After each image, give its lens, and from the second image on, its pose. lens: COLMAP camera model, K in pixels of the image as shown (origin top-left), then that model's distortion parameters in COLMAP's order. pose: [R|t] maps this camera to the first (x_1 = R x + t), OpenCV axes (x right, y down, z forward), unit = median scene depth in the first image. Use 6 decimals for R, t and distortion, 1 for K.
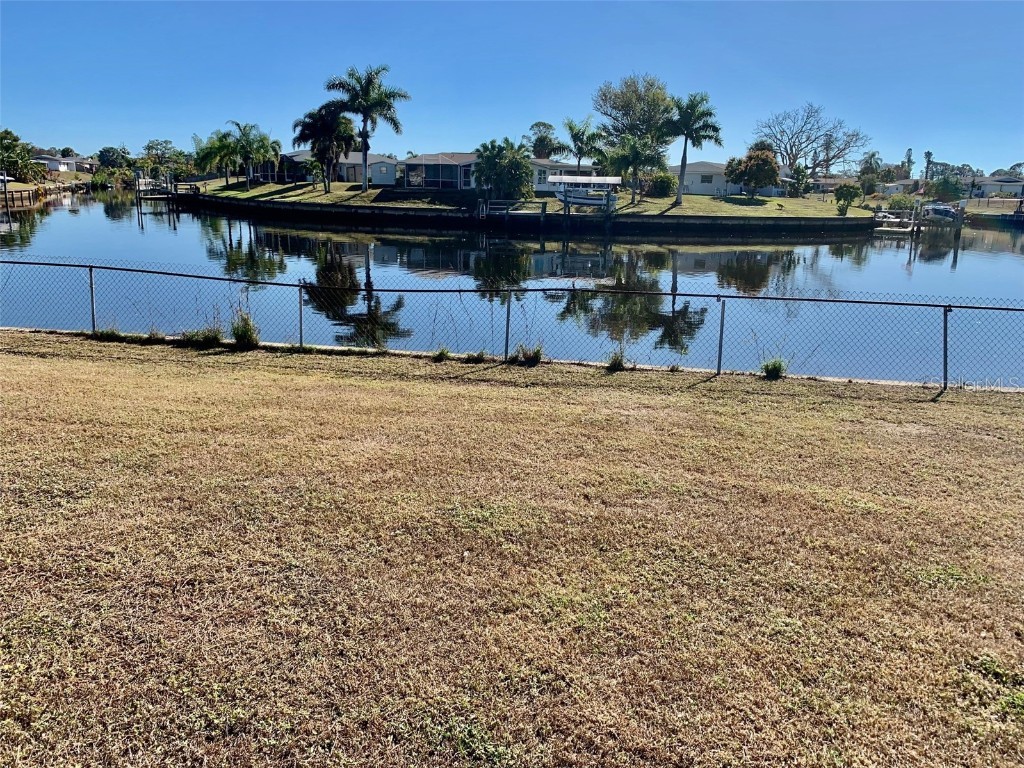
lens RADIAL K [[780.0, 0, 507.0], [0, 780.0, 373.6], [0, 0, 1]] dist [0.027679, -0.032226]
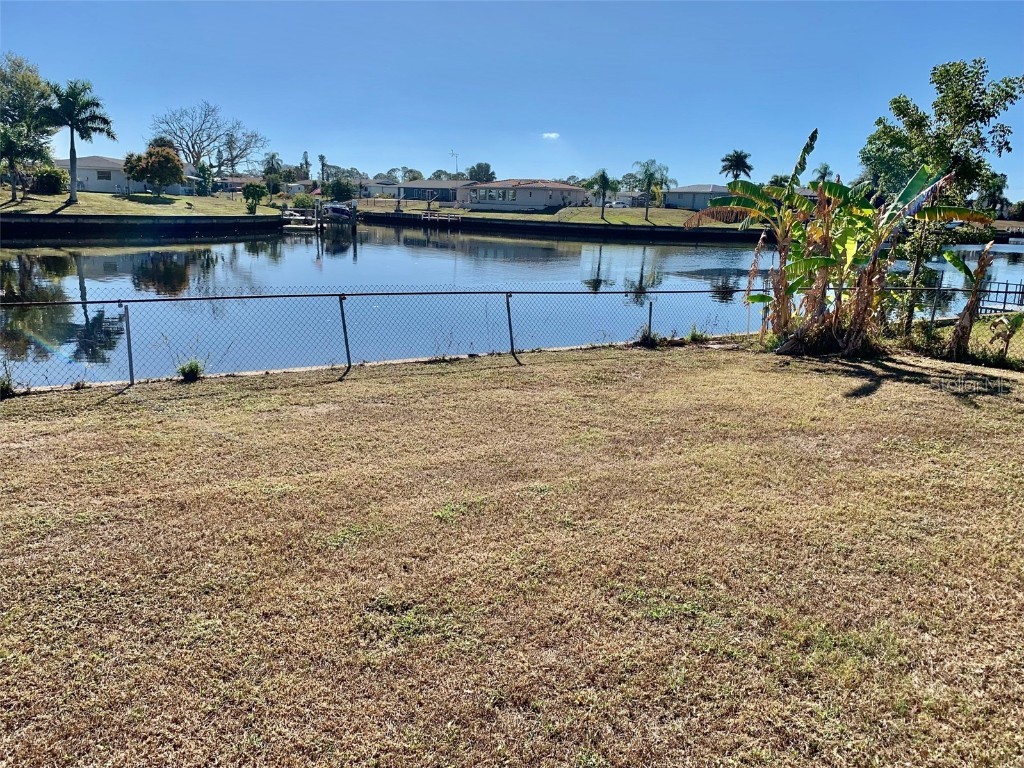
lens RADIAL K [[780.0, 0, 507.0], [0, 780.0, 373.6], [0, 0, 1]] dist [0.027679, -0.032226]
pose [[0.761081, -0.138116, 0.633782, 0.032125], [0.137085, 0.989248, 0.050961, 0.002209], [-0.634006, 0.048096, 0.771831, -0.010794]]
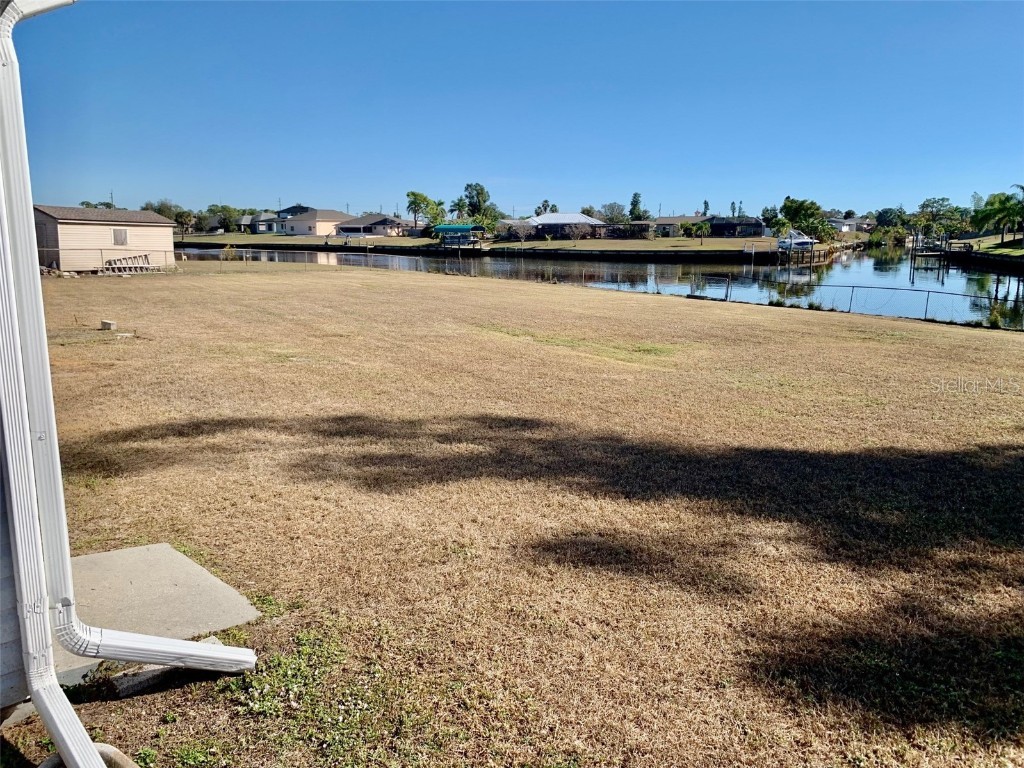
lens RADIAL K [[780.0, 0, 507.0], [0, 780.0, 373.6], [0, 0, 1]] dist [0.027679, -0.032226]
pose [[0.628174, 0.112443, -0.769905, 0.845422], [-0.164182, 0.986378, 0.010100, 0.477421], [0.760554, 0.120060, 0.638078, -2.353412]]
